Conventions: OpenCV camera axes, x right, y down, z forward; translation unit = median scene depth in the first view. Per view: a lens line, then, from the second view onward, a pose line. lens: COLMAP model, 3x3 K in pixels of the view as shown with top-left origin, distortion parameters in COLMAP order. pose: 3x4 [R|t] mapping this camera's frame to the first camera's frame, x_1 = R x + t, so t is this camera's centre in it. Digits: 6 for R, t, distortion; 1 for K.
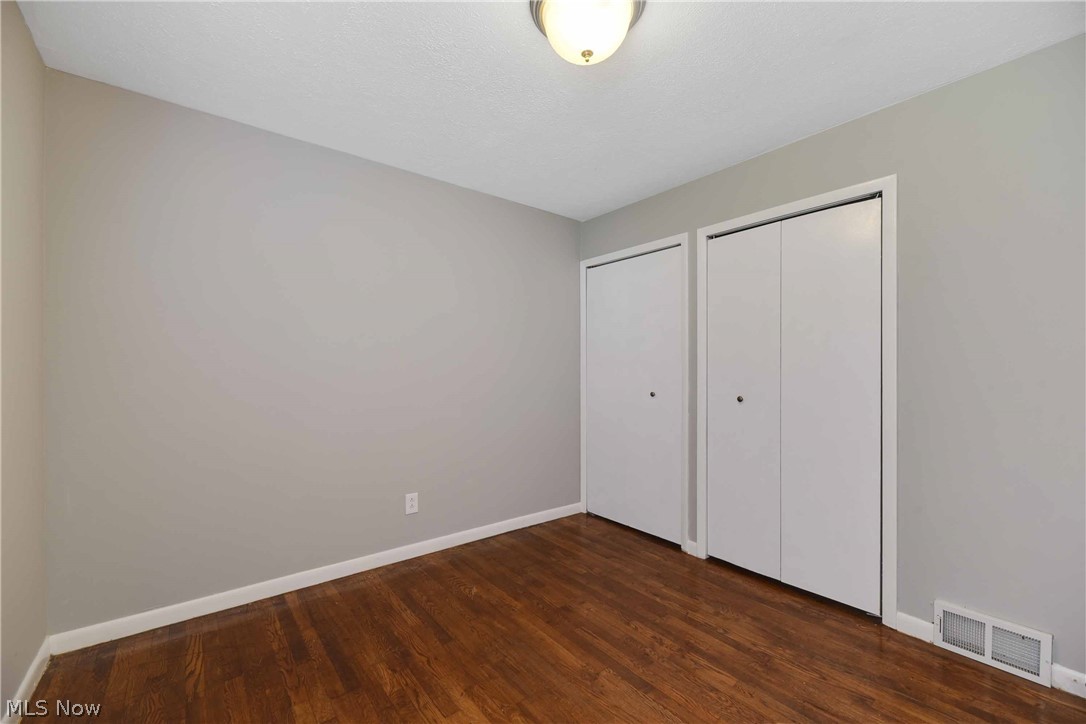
lens RADIAL K [[449.7, 0, 540.1], [0, 449.7, 368.9], [0, 0, 1]] dist [-0.003051, -0.001320]
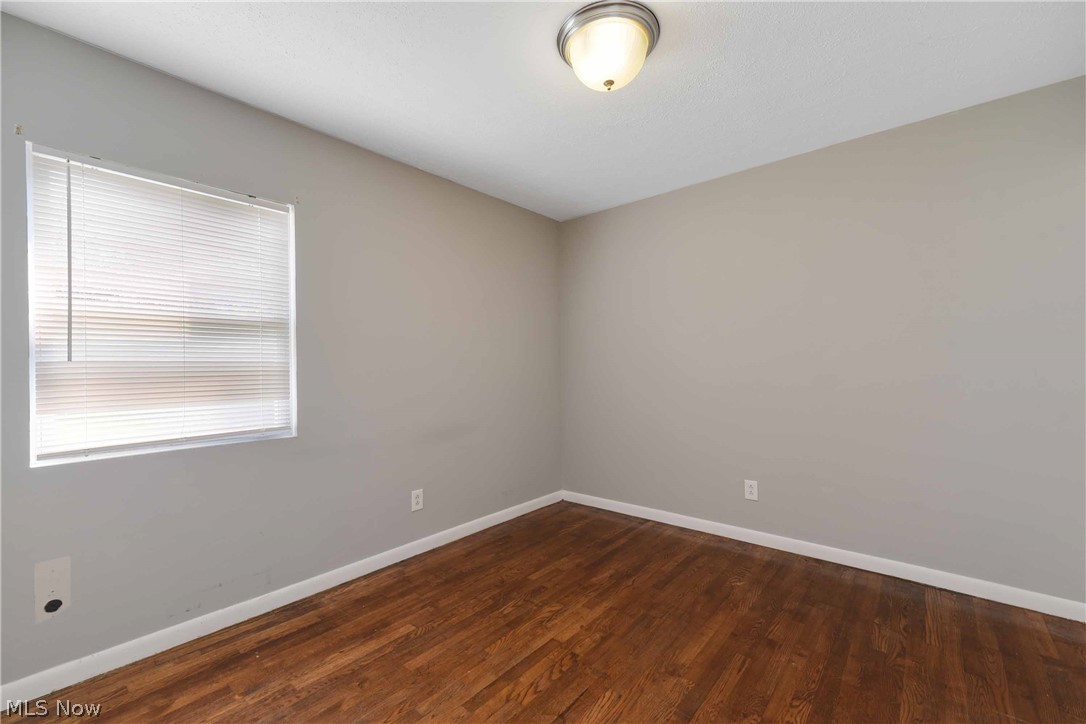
lens RADIAL K [[455.8, 0, 541.5], [0, 455.8, 360.3], [0, 0, 1]] dist [-0.002301, 0.000327]
pose [[0.171456, -0.016273, -0.985057, 0.822472], [0.011845, 0.999825, -0.014455, 0.011638], [0.985121, -0.009190, 0.171619, 0.429886]]
